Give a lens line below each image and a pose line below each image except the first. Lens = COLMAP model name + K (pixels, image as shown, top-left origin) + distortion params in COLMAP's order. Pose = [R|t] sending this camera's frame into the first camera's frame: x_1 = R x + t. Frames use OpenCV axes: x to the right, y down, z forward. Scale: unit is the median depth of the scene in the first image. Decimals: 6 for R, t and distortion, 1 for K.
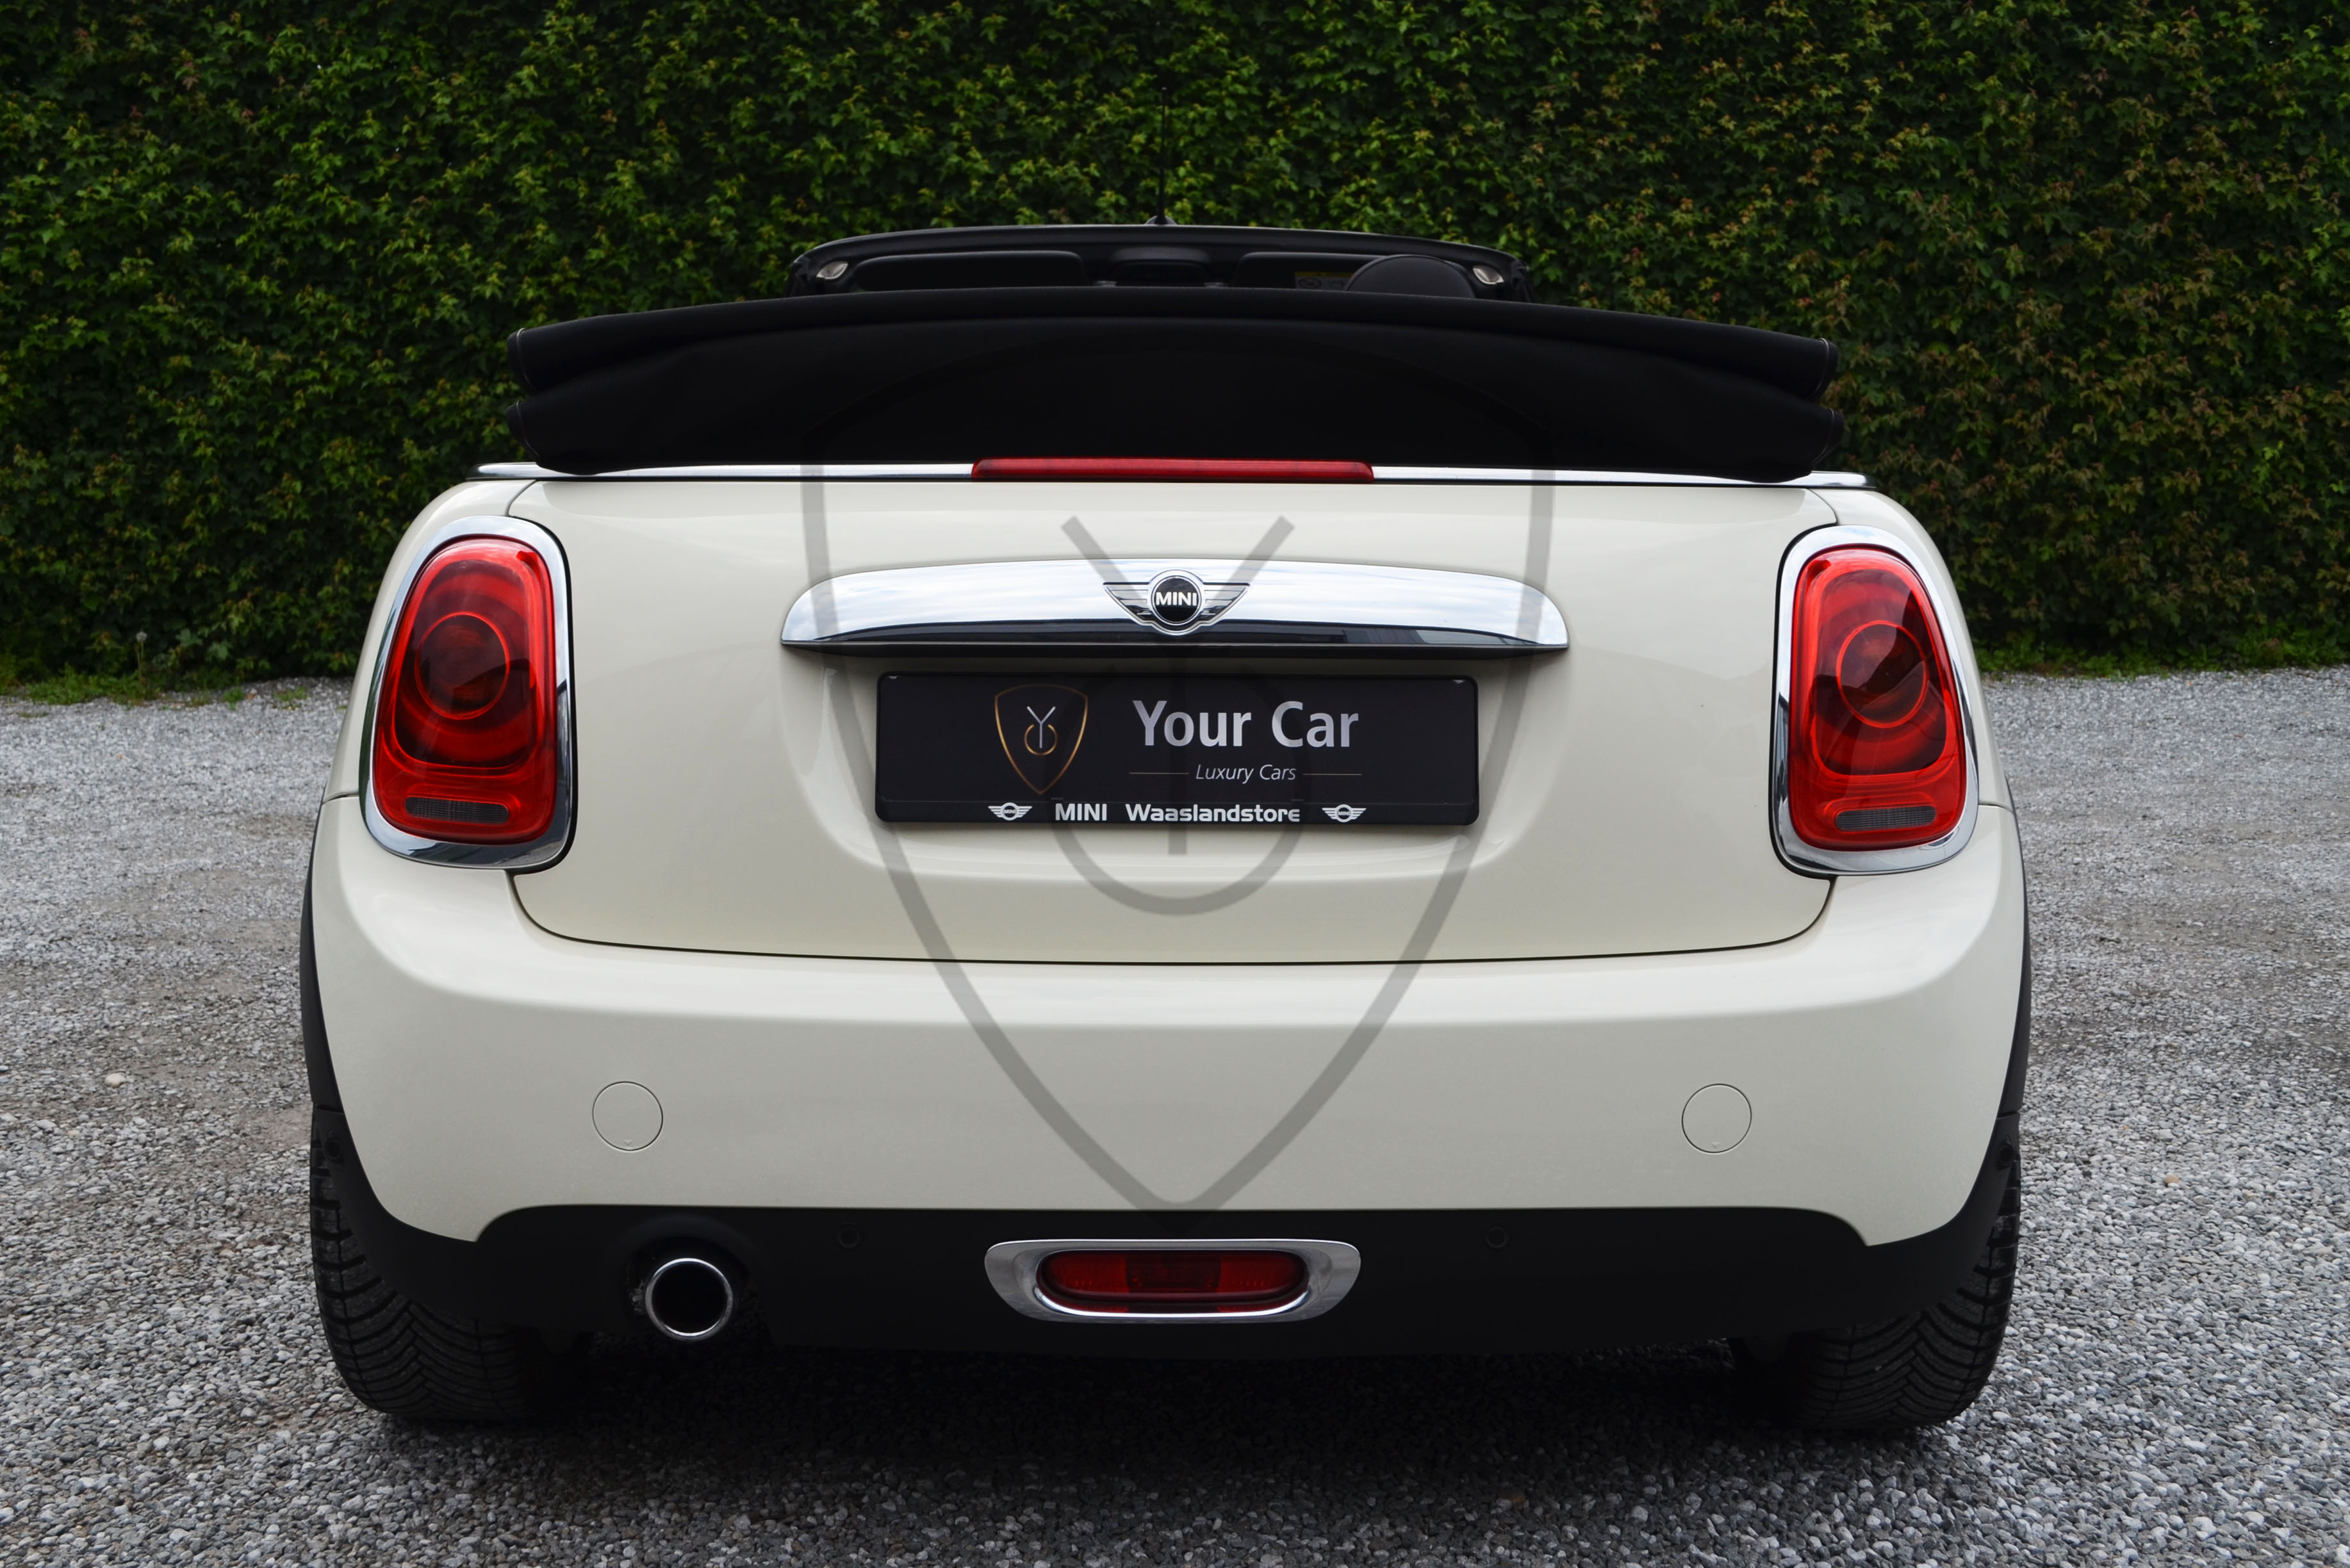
lens RADIAL K [[2679.5, 0, 1175.0], [0, 2679.5, 784.0], [0, 0, 1]] dist [-0.054019, 0.041553]
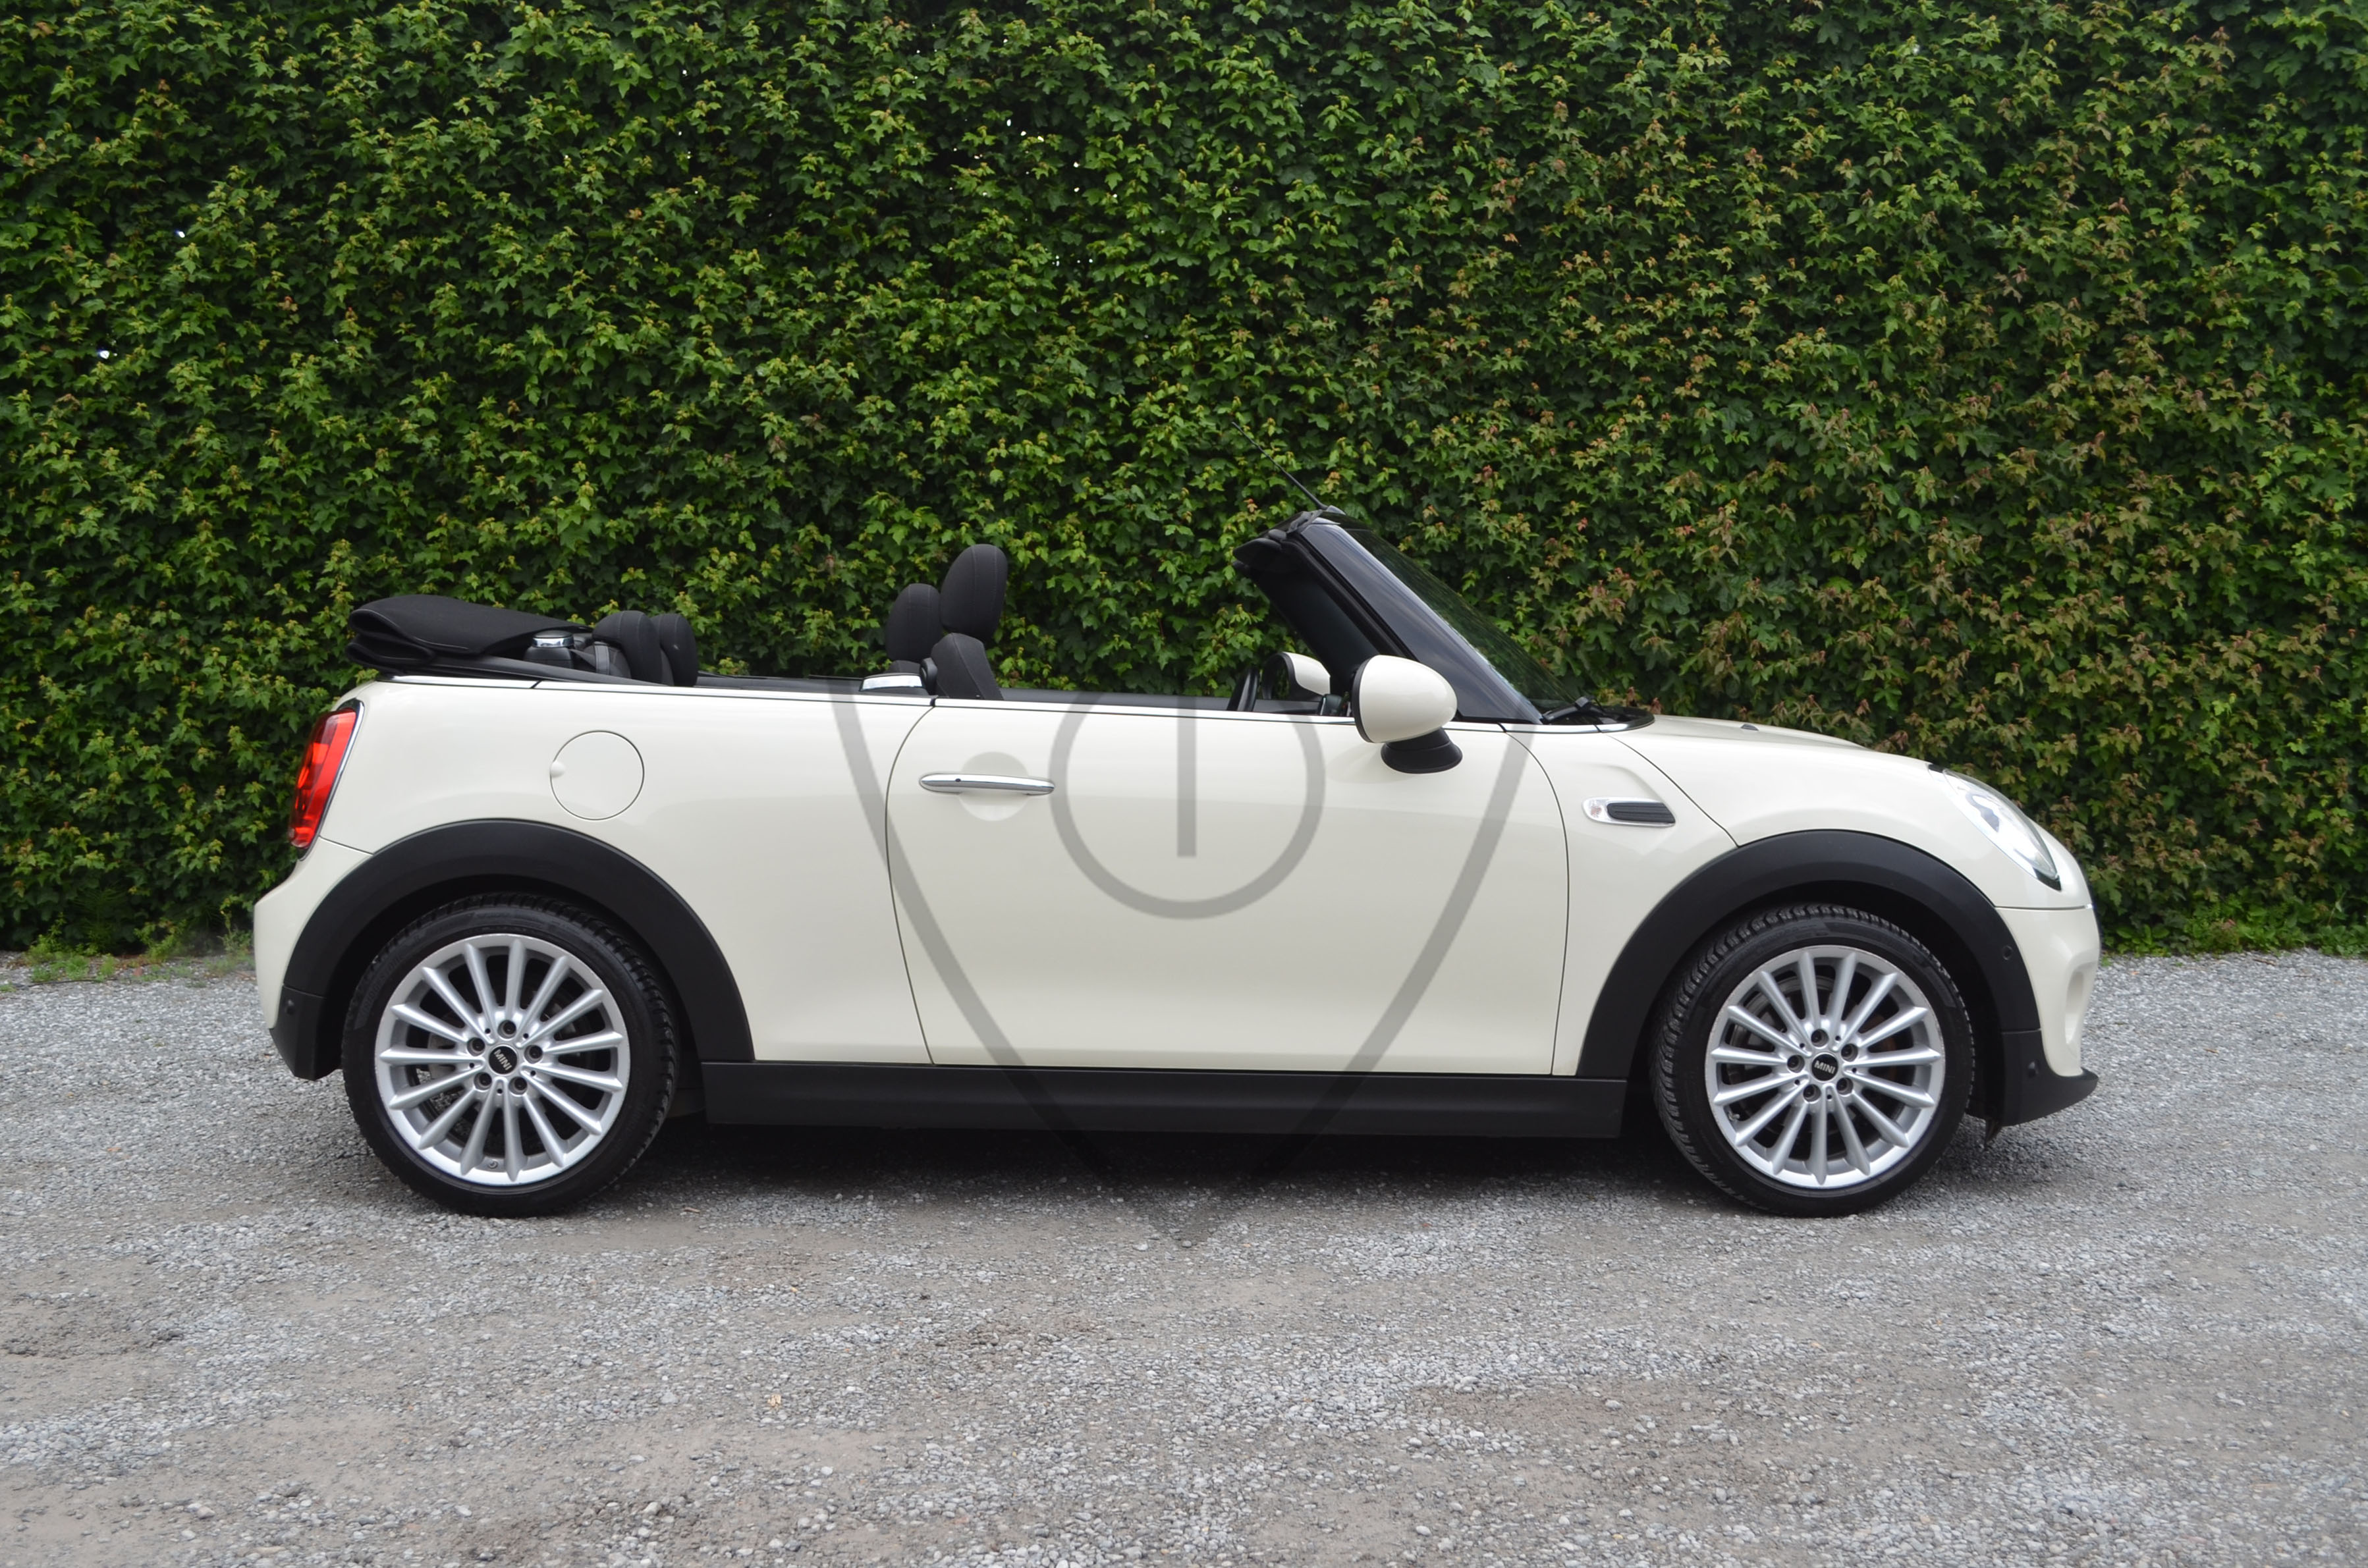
lens RADIAL K [[2448.7, 0, 1184.0], [0, 2448.7, 784.0], [0, 0, 1]] dist [-0.062197, 0.013453]
pose [[0.999881, 0.007411, 0.013526, 0.063788], [-0.006206, 0.996188, -0.087008, -0.029080], [-0.014119, 0.086914, 0.996116, 0.221826]]
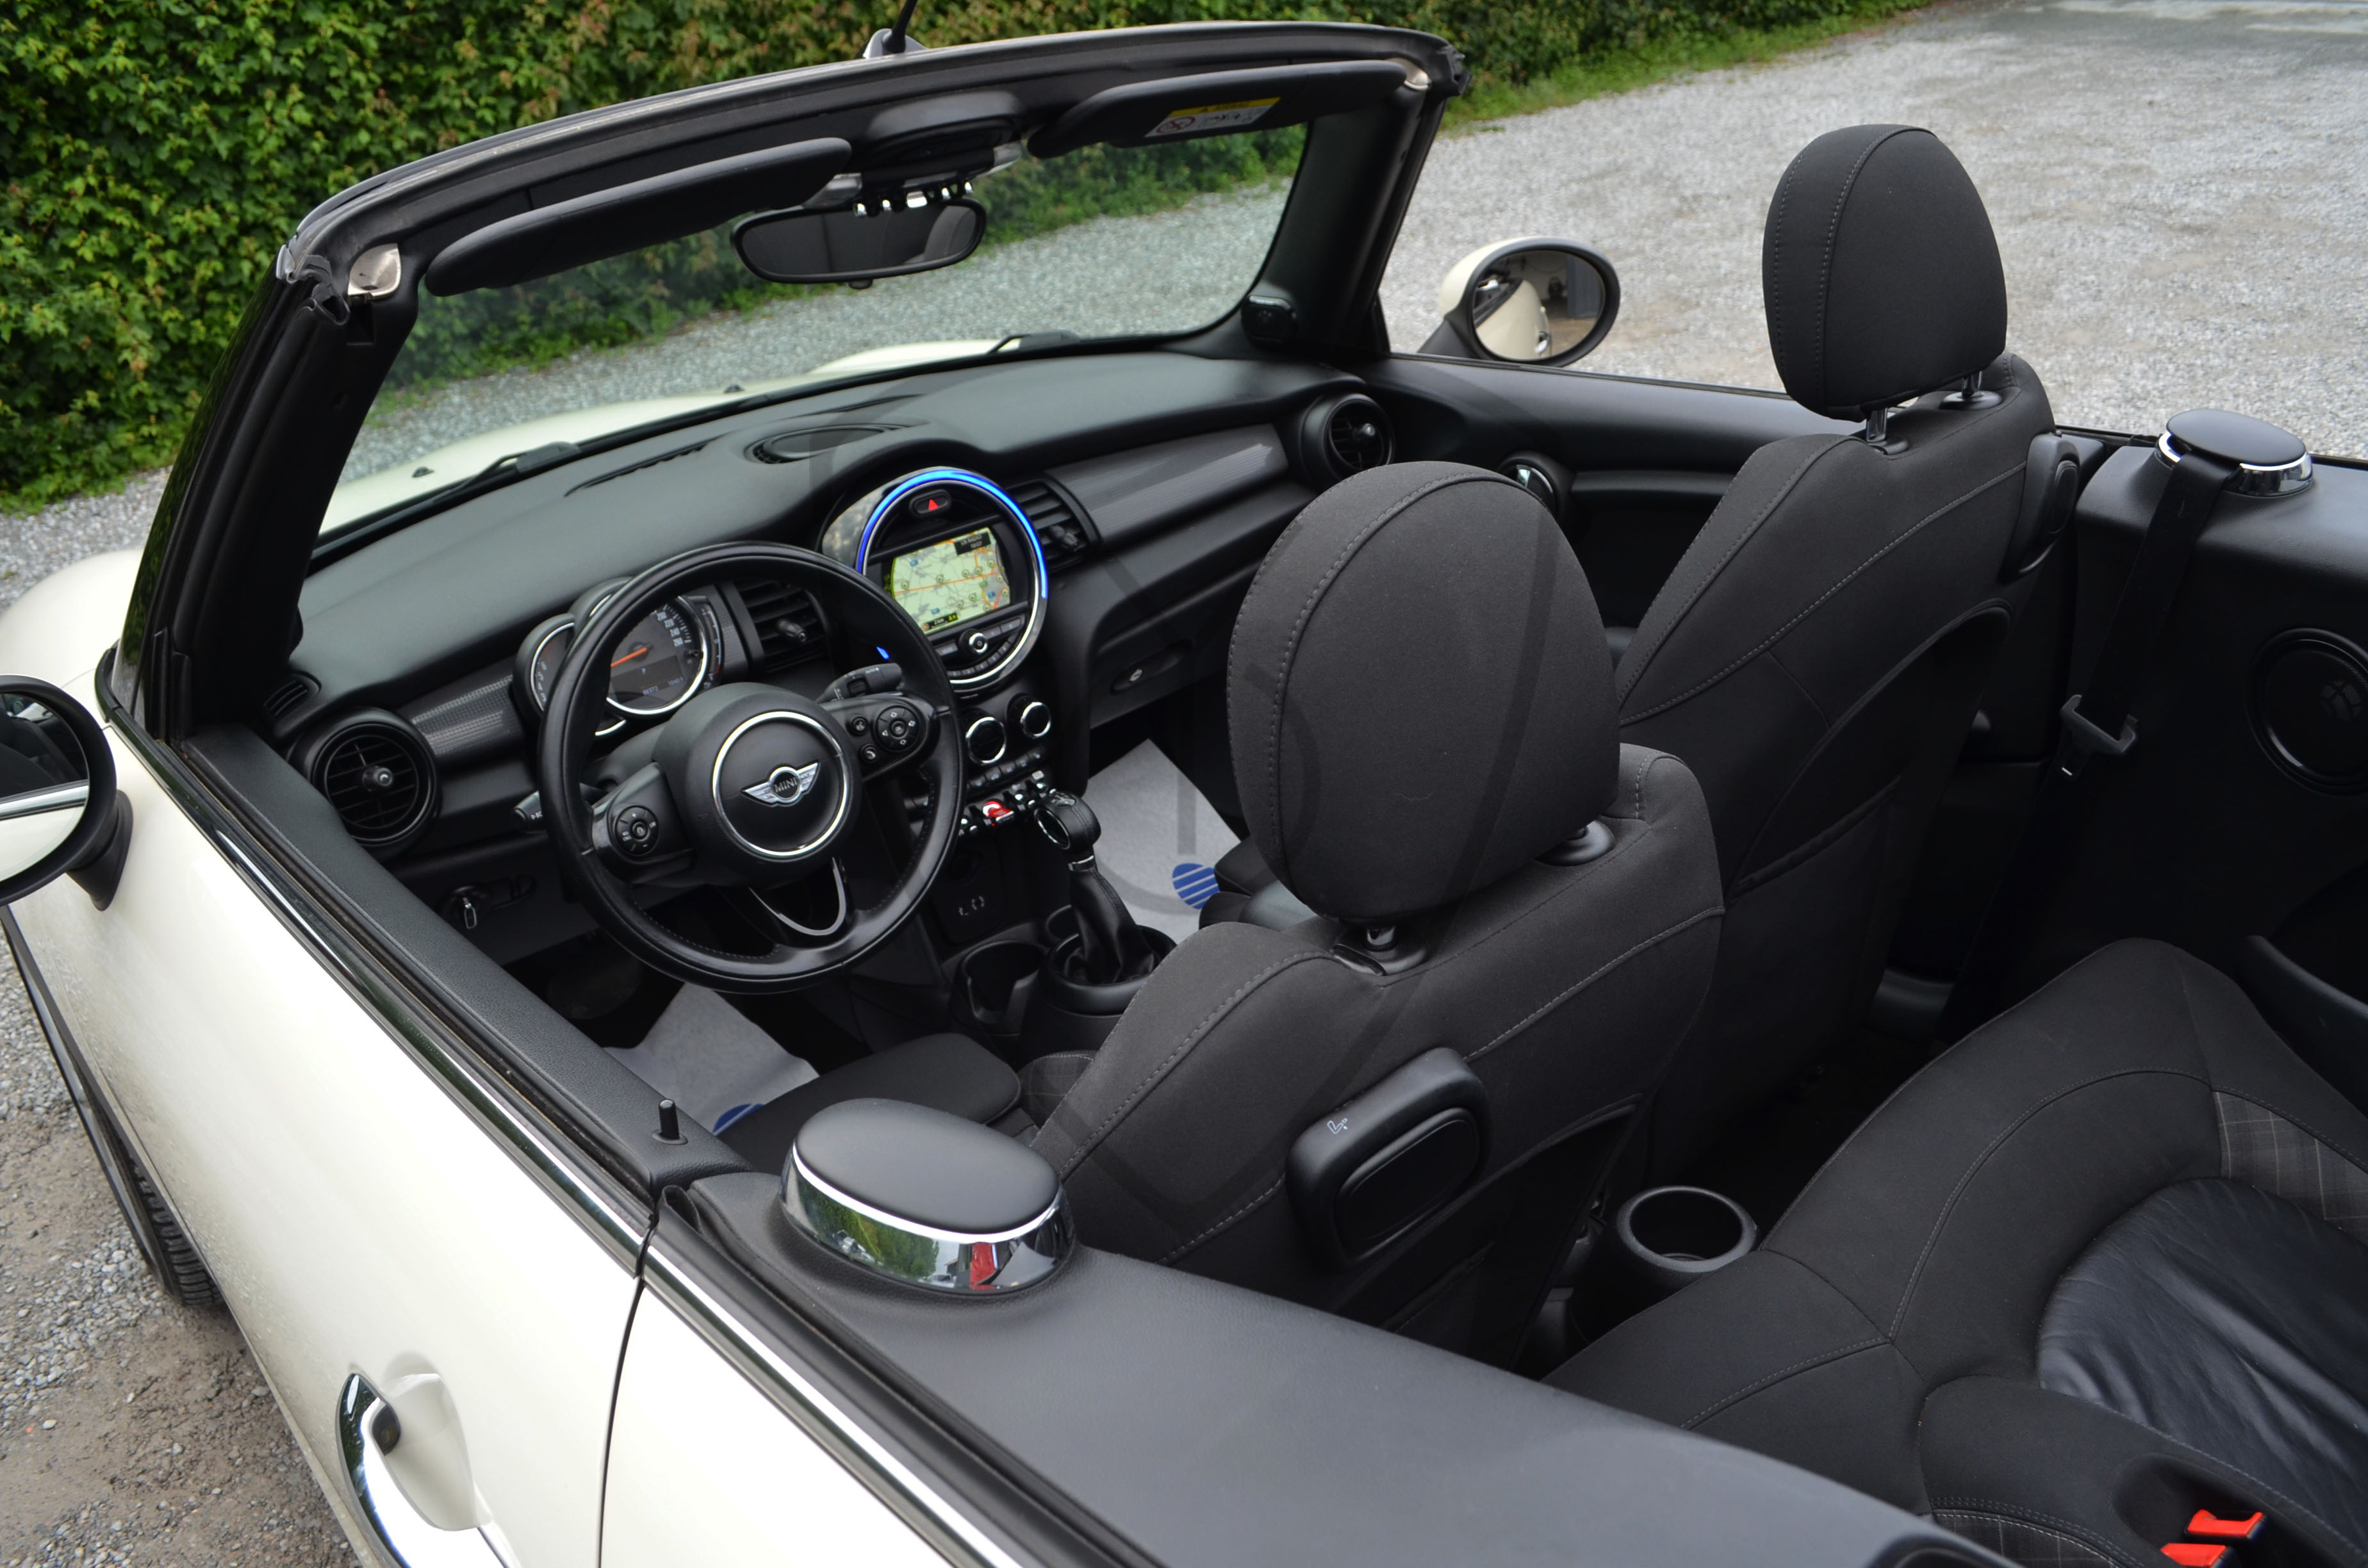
lens RADIAL K [[1869.3, 0, 1184.0], [0, 1869.3, 784.0], [0, 0, 1]] dist [-0.073092, 0.006848]
pose [[0.761101, -0.349136, 0.546652, -0.096547], [0.185242, 0.924674, 0.332661, -0.082975], [-0.621619, -0.151925, 0.768445, 0.292962]]
